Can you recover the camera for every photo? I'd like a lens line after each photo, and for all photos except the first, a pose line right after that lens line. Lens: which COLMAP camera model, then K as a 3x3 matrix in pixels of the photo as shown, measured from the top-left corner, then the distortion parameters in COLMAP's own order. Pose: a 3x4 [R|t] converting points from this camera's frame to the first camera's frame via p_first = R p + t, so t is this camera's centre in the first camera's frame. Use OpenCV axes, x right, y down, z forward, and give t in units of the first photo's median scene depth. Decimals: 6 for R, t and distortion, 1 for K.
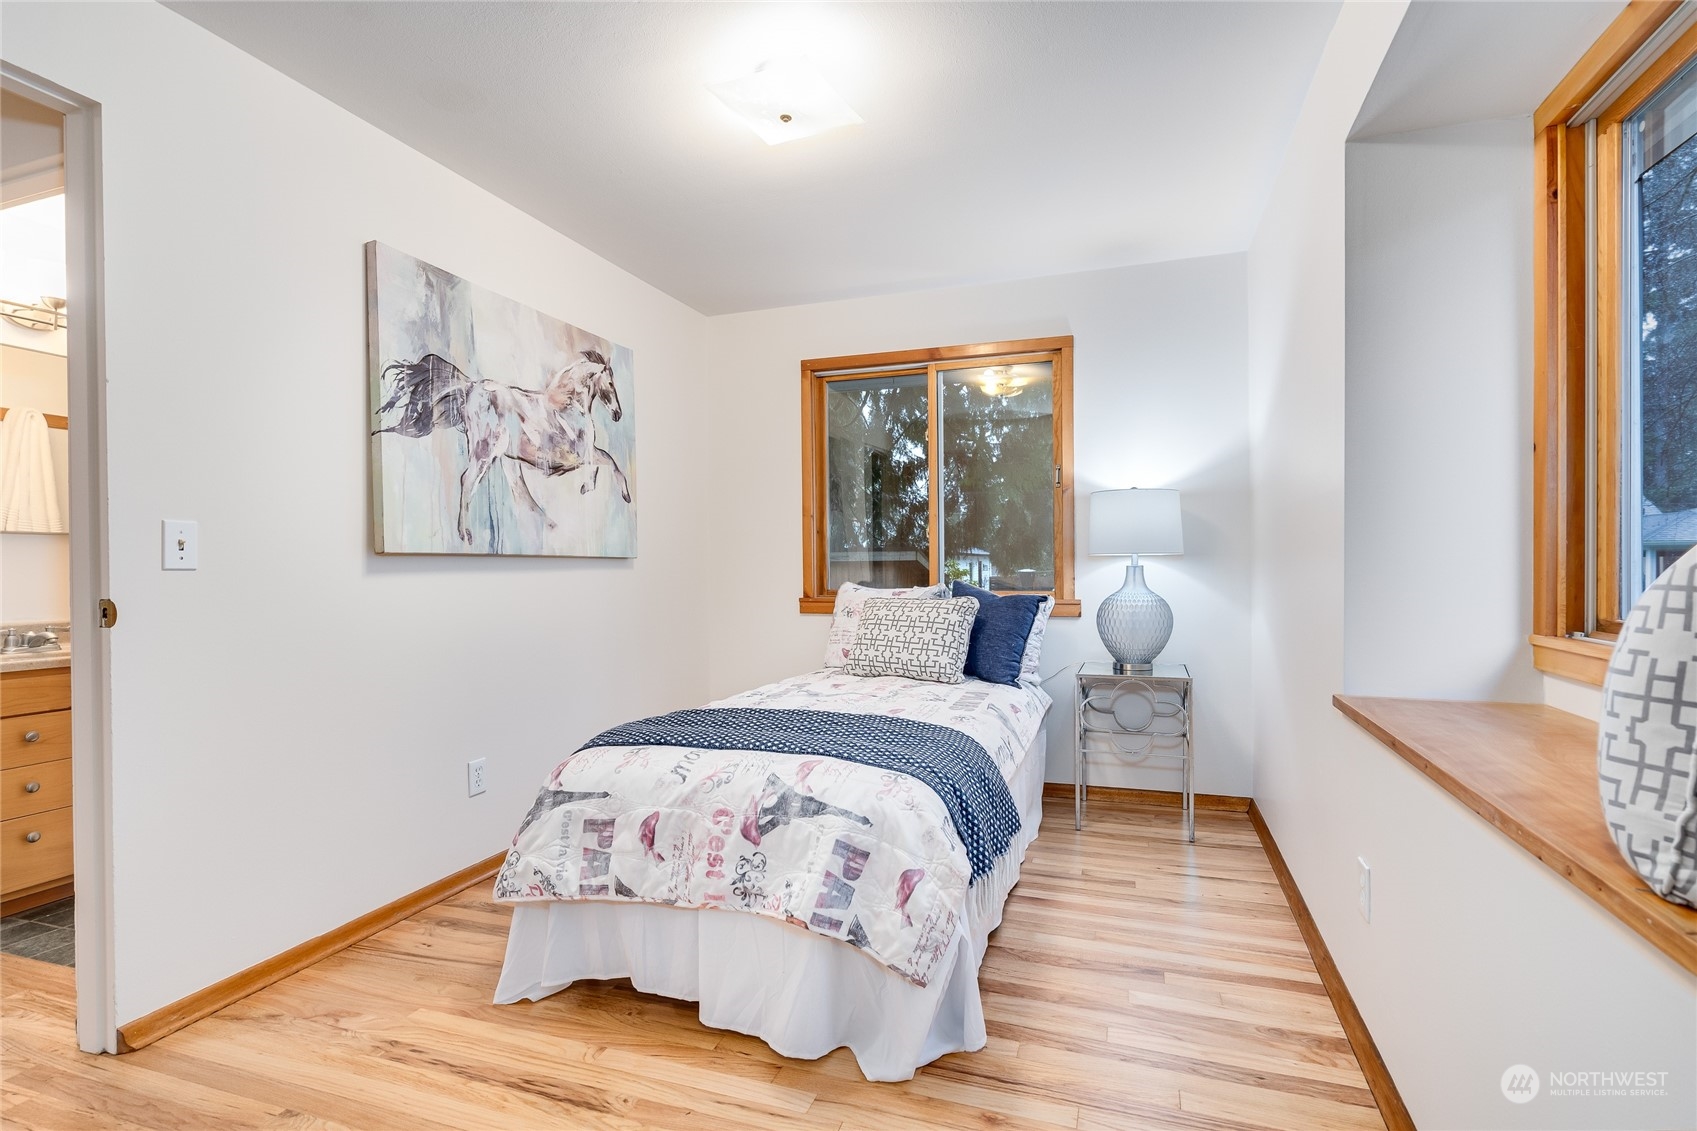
lens RADIAL K [[779.2, 0, 848.5], [0, 779.2, 565.5], [0, 0, 1]] dist [-0.000212, 0.000080]
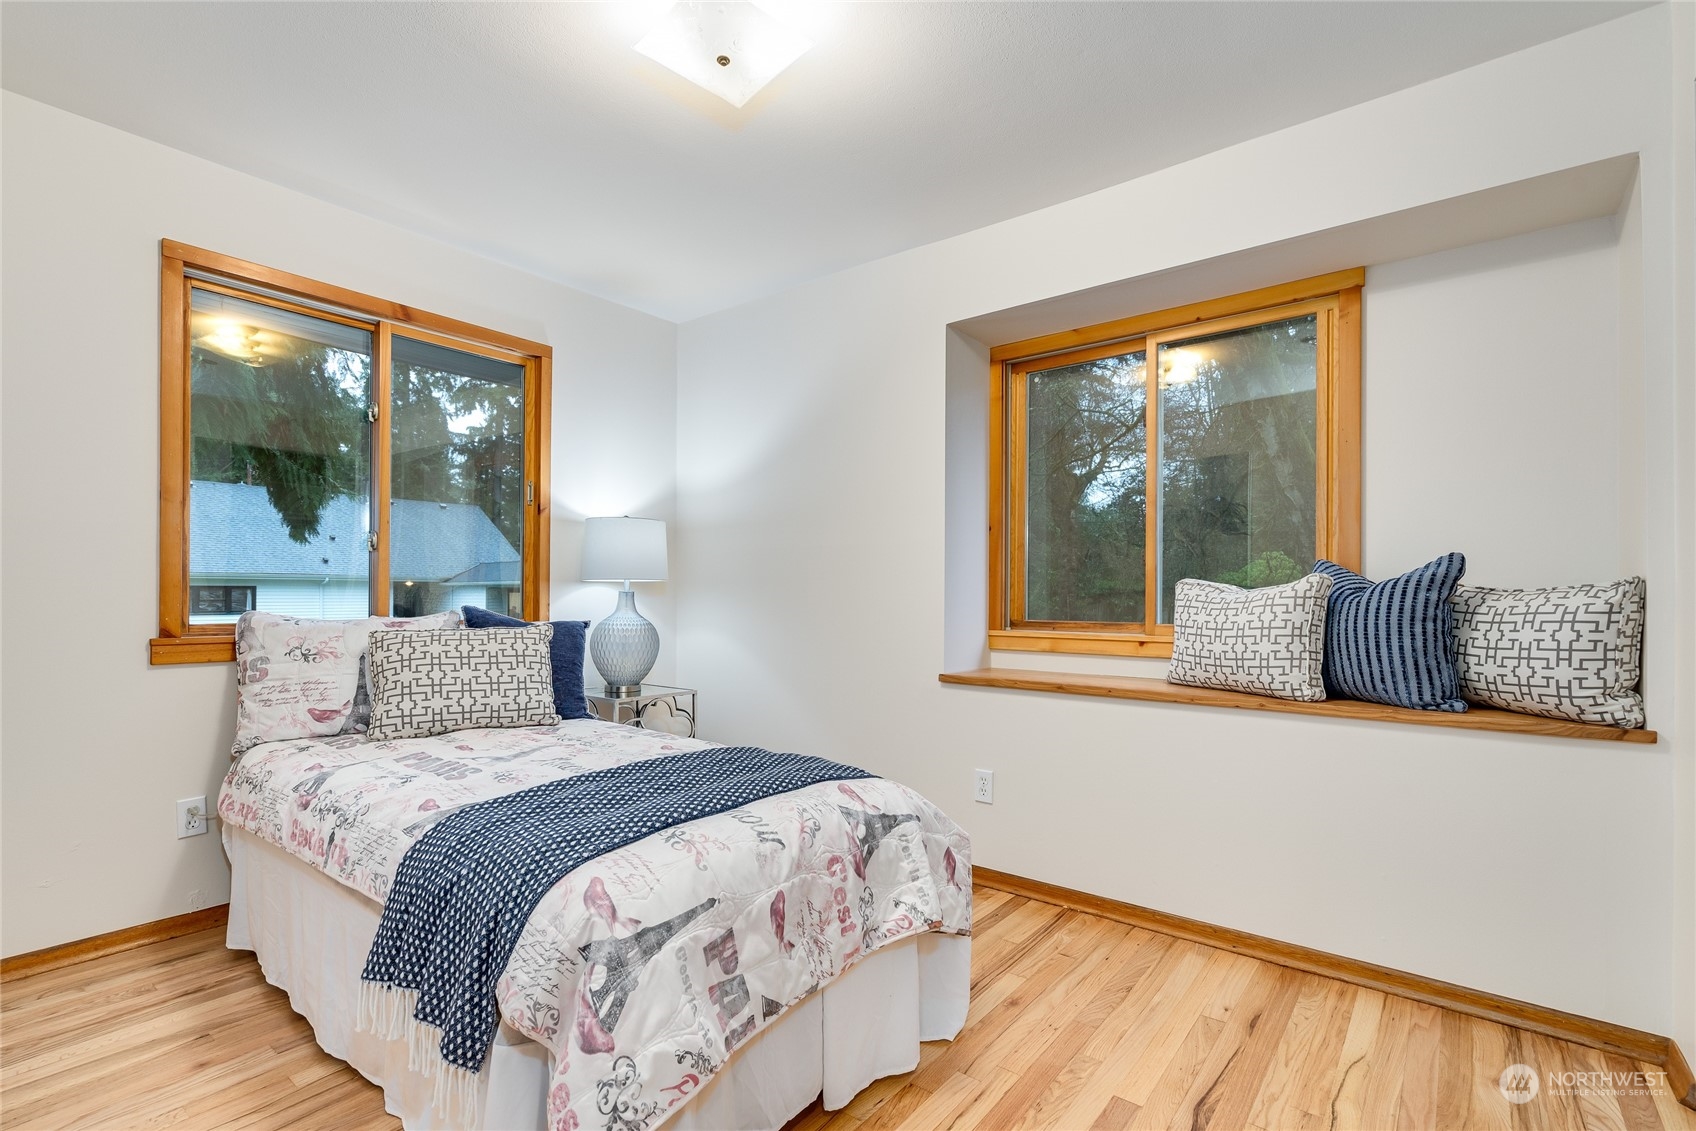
lens RADIAL K [[787.6, 0, 847.9], [0, 787.6, 600.5], [0, 0, 1]] dist [-0.000680, 0.000045]
pose [[0.339359, 0.004748, 0.940645, -0.974536], [-0.005123, 0.999982, -0.003199, 0.025513], [-0.940643, -0.003733, 0.339377, 0.671068]]
